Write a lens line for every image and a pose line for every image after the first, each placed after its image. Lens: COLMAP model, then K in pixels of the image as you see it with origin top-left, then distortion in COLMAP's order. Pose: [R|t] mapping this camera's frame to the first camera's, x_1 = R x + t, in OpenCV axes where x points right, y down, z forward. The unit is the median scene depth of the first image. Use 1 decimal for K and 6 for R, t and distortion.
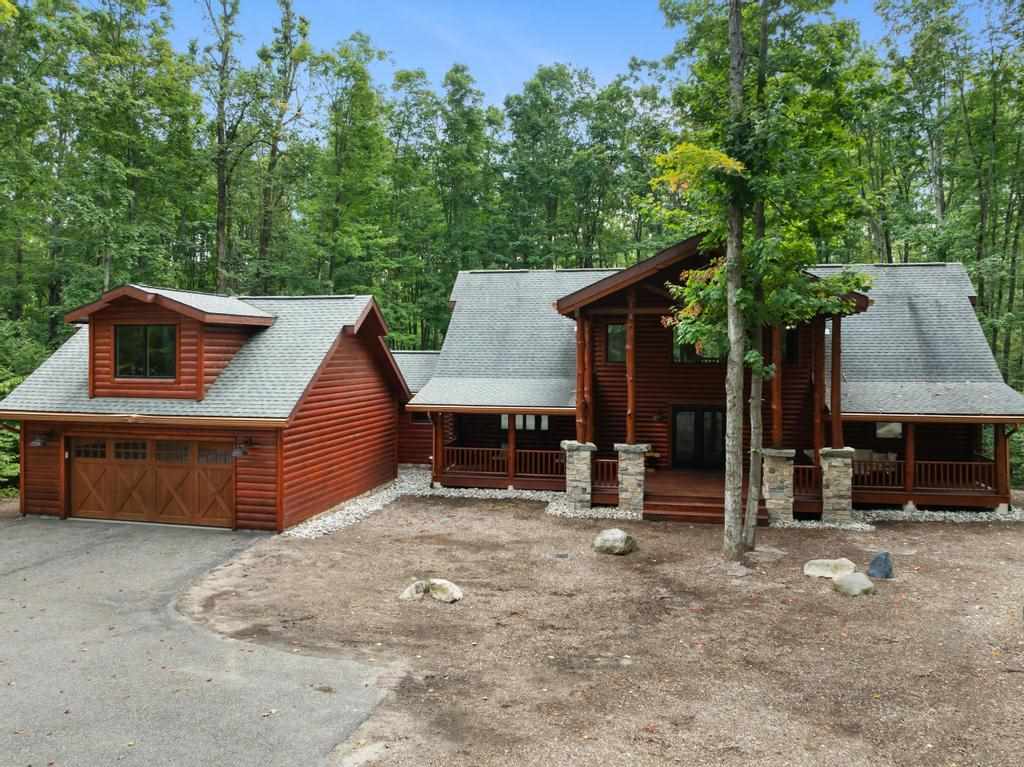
lens RADIAL K [[727.2, 0, 508.4], [0, 727.2, 349.1], [0, 0, 1]] dist [-0.034779, -0.002969]
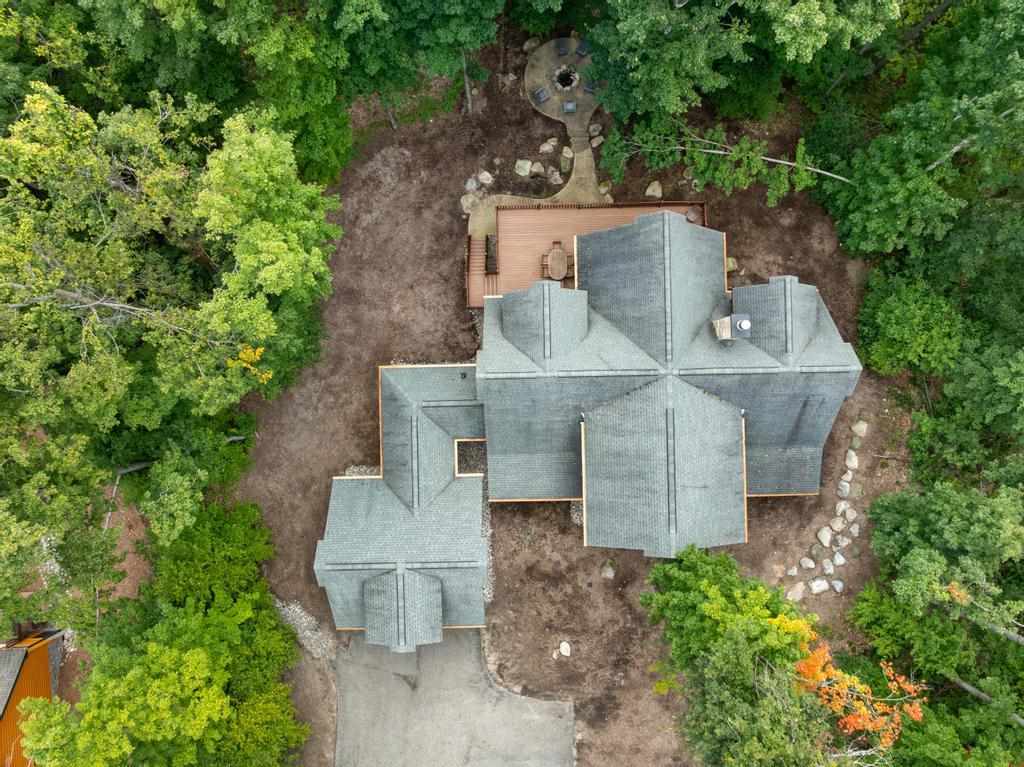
lens RADIAL K [[718.7, 0, 512.0], [0, 718.7, 383.5], [0, 0, 1]] dist [-0.036345, -0.000471]
pose [[0.973040, -0.230465, 0.008843, -0.058169], [-0.004687, 0.018577, 0.999816, -2.285841], [-0.230587, -0.972903, 0.016996, 1.705476]]
